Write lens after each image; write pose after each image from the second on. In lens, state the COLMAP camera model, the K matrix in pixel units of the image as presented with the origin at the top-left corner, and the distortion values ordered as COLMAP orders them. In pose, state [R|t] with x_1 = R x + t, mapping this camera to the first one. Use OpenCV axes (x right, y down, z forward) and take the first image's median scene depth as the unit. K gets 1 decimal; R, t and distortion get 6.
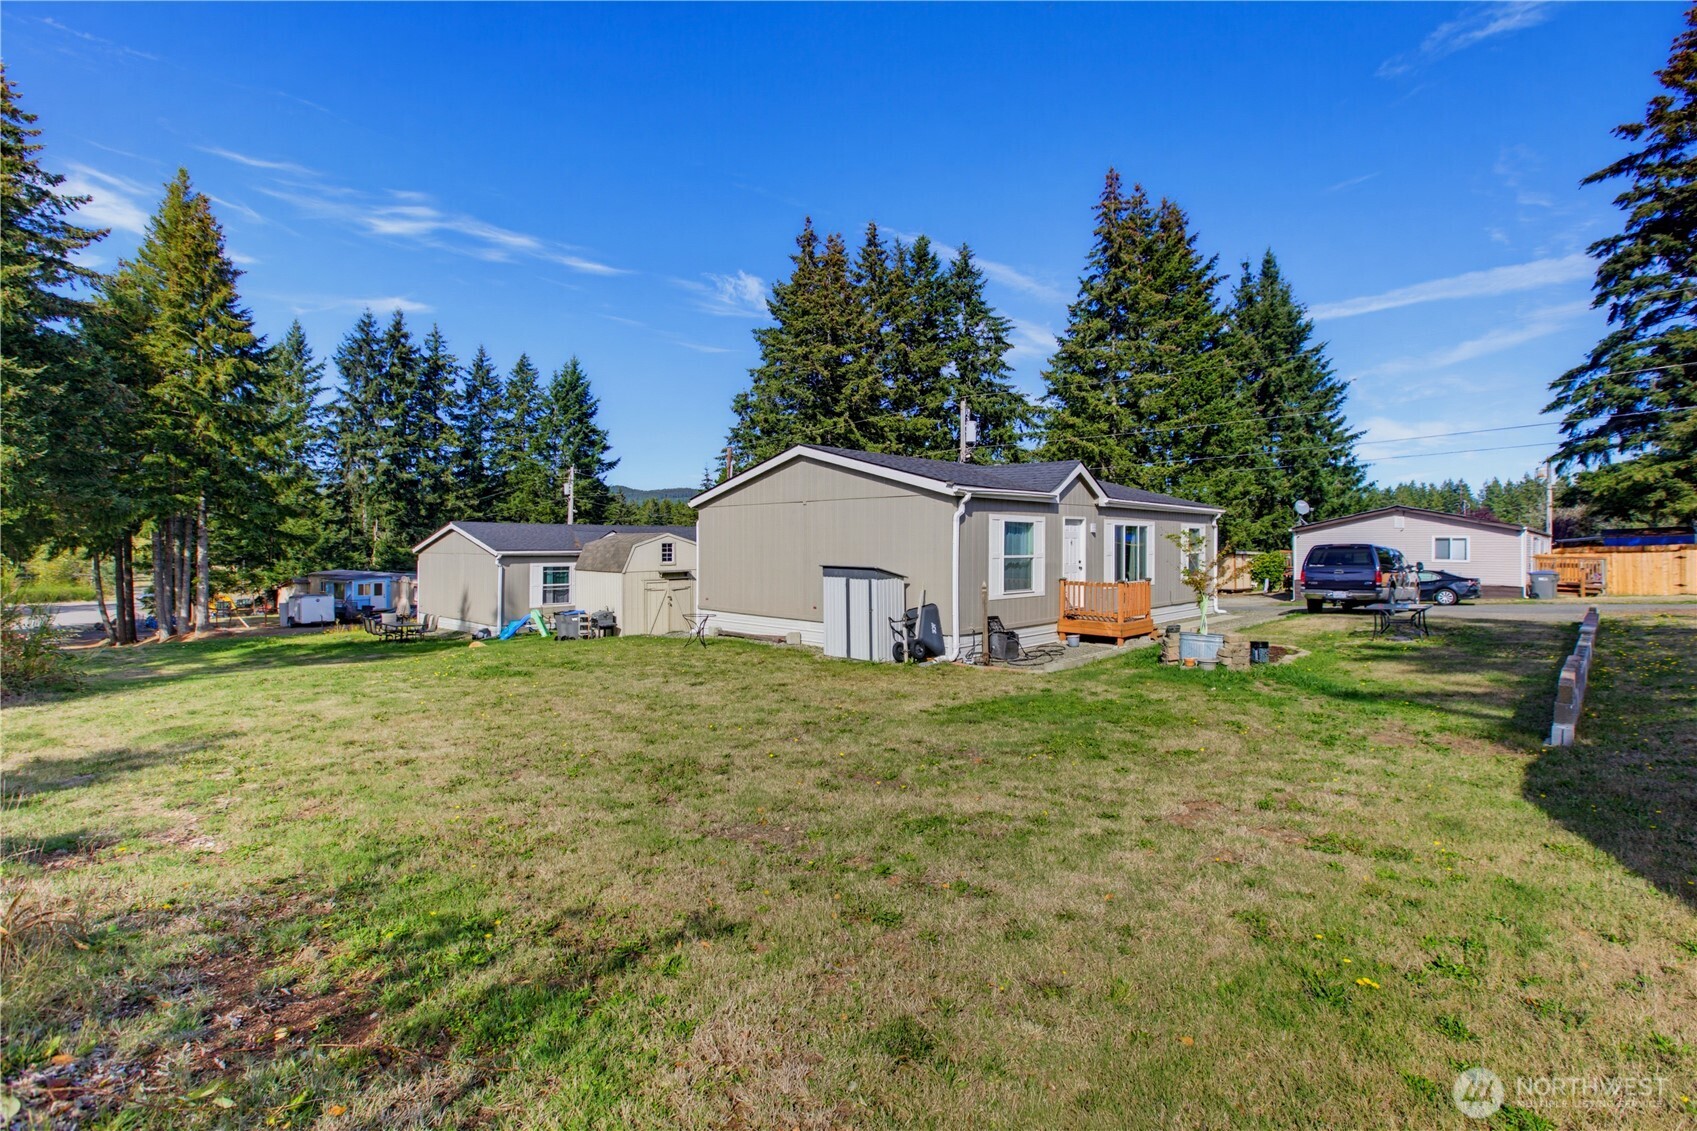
lens RADIAL K [[779.9, 0, 850.5], [0, 779.9, 526.8], [0, 0, 1]] dist [-0.007876, 0.000013]
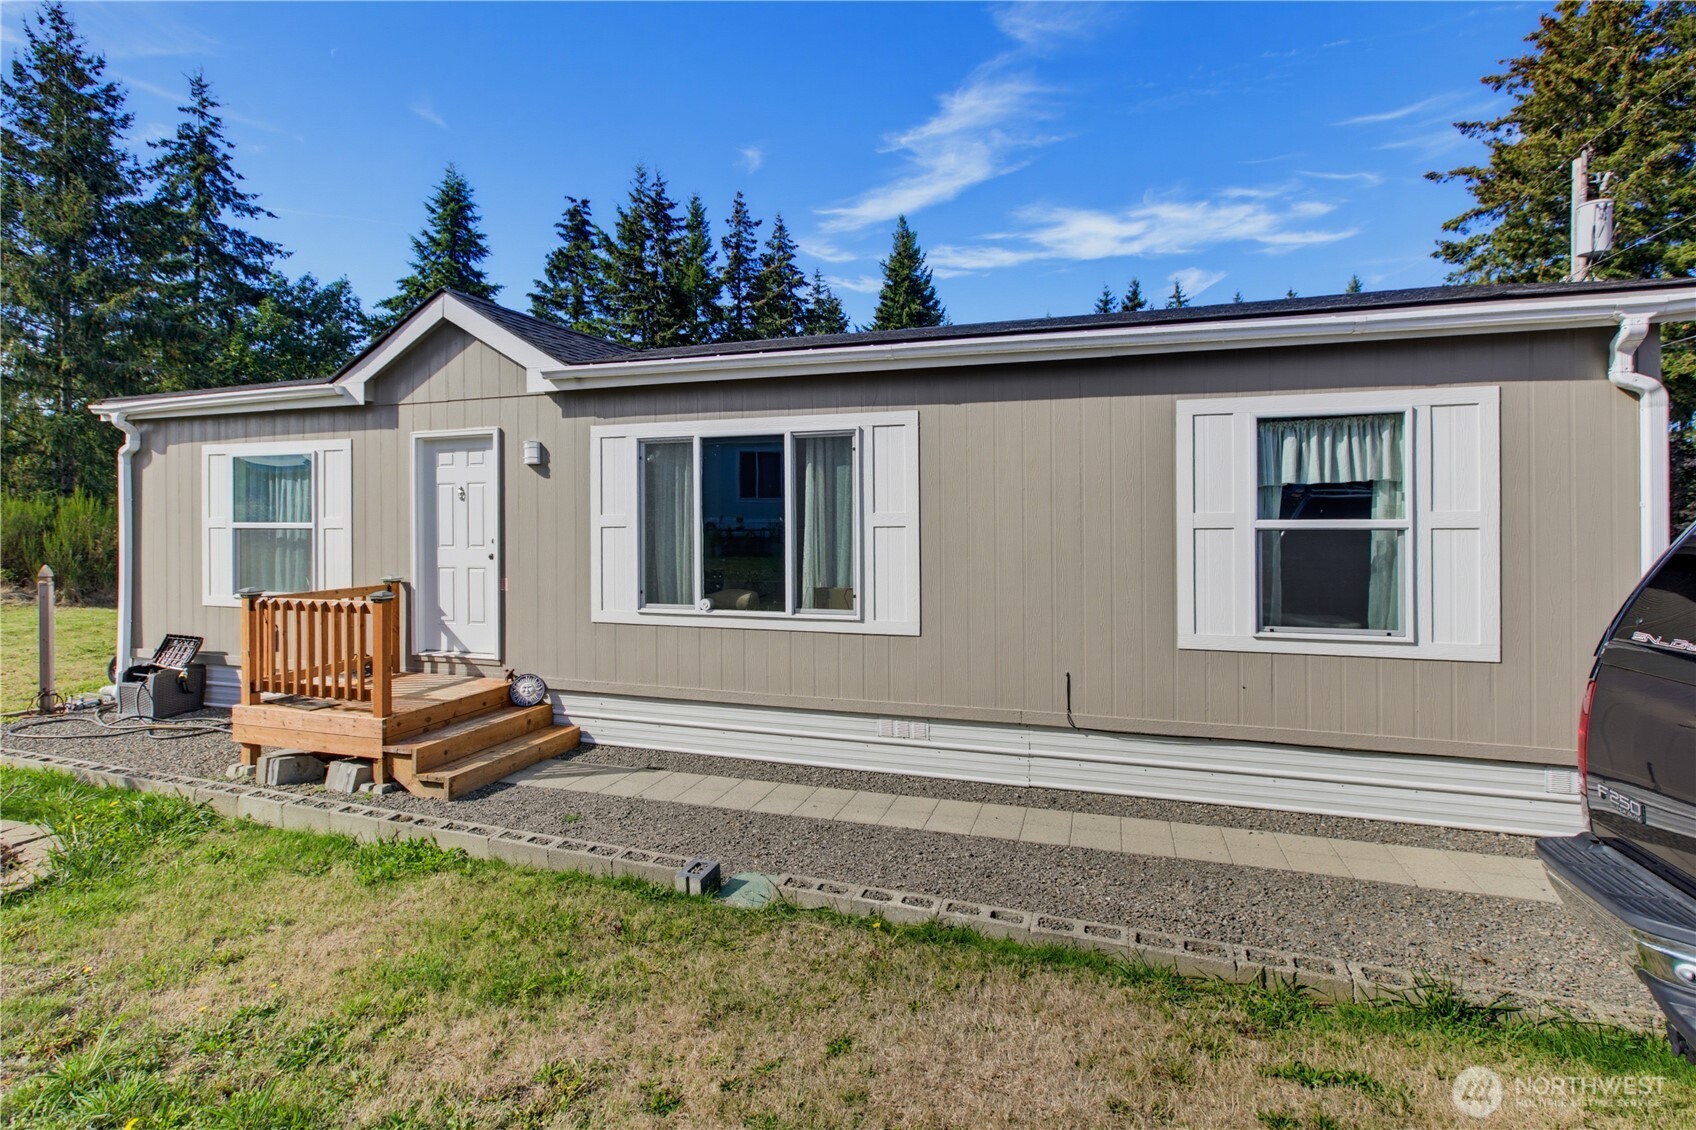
lens RADIAL K [[807.9, 0, 819.8], [0, 807.9, 522.8], [0, 0, 1]] dist [-0.002230, 0.001361]
pose [[0.439195, -0.001752, -0.898390, 0.660491], [0.021688, 0.999727, 0.008653, 0.032080], [0.898130, -0.023285, 0.439113, 0.862334]]
